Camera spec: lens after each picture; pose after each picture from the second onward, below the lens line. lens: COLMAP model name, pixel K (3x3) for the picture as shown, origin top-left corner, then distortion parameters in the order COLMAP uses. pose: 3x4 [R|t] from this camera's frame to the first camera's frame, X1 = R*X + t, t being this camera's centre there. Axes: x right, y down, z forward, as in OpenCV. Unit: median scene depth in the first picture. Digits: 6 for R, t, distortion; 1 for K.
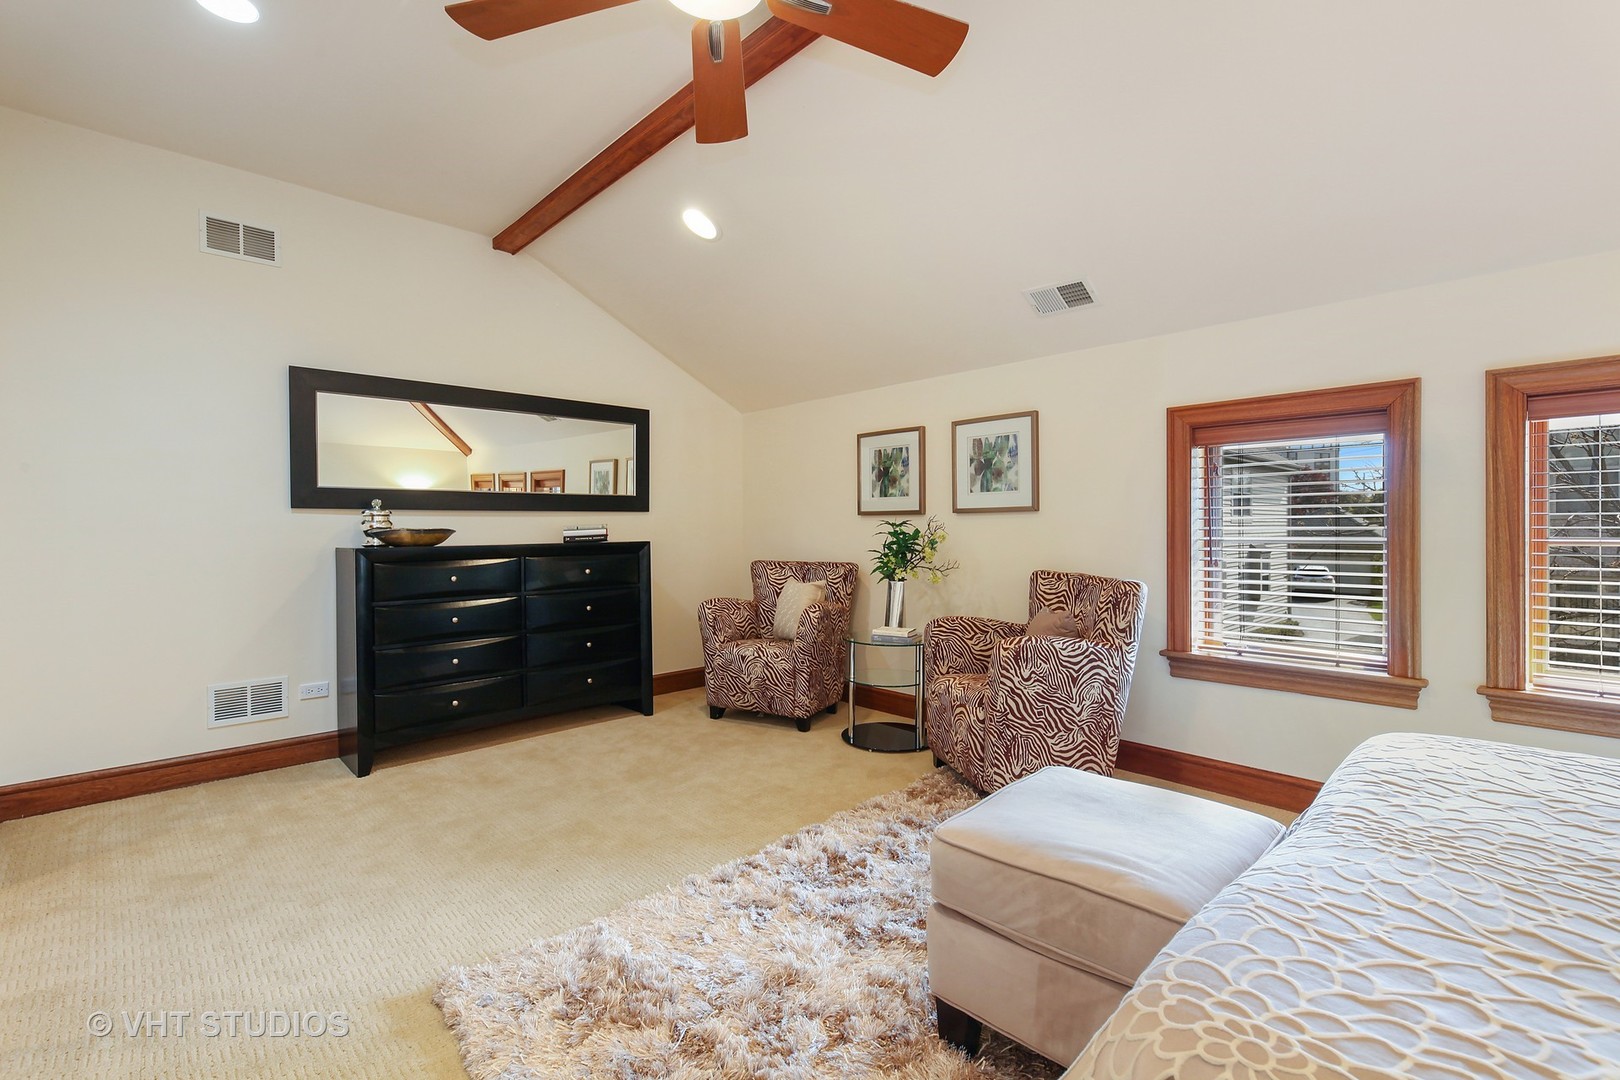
lens RADIAL K [[731.4, 0, 801.5], [0, 731.4, 530.4], [0, 0, 1]] dist [0.014163, 0.001006]
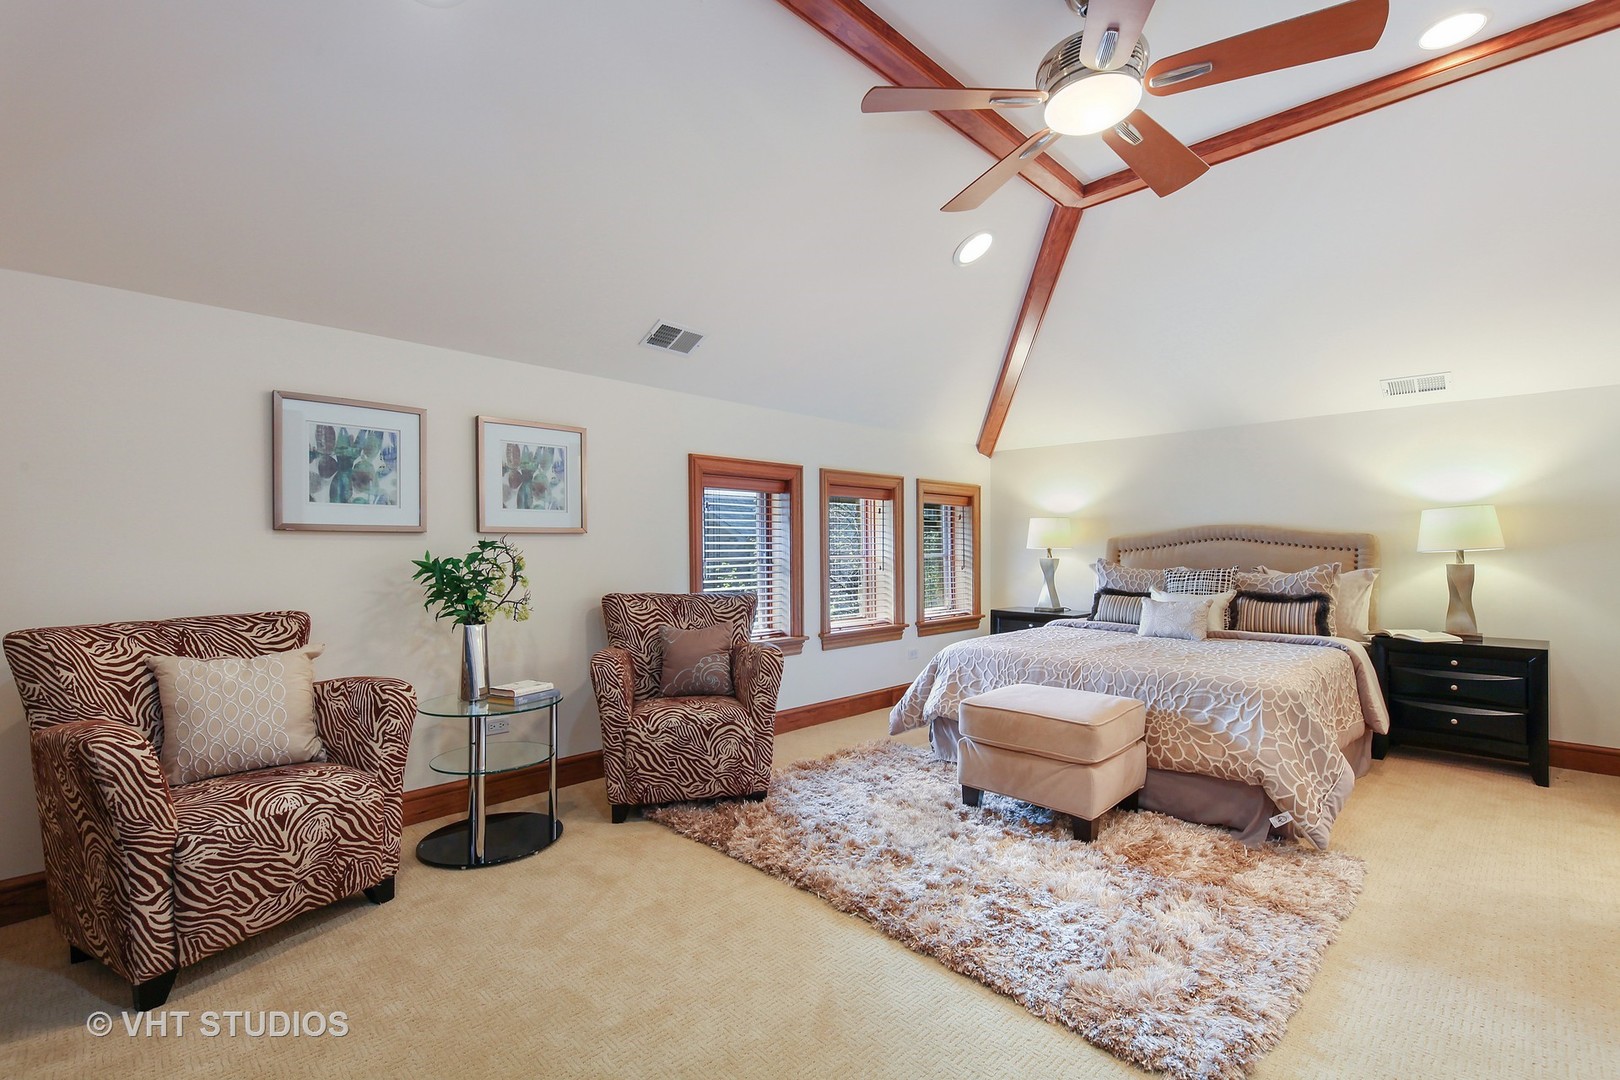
lens RADIAL K [[731.4, 0, 801.9], [0, 731.4, 549.0], [0, 0, 1]] dist [0.014163, 0.001006]
pose [[-0.027181, 0.002857, 0.999626, -0.584489], [0.005930, 0.999979, -0.002697, -0.001551], [-0.999613, 0.005854, -0.027197, 0.671719]]
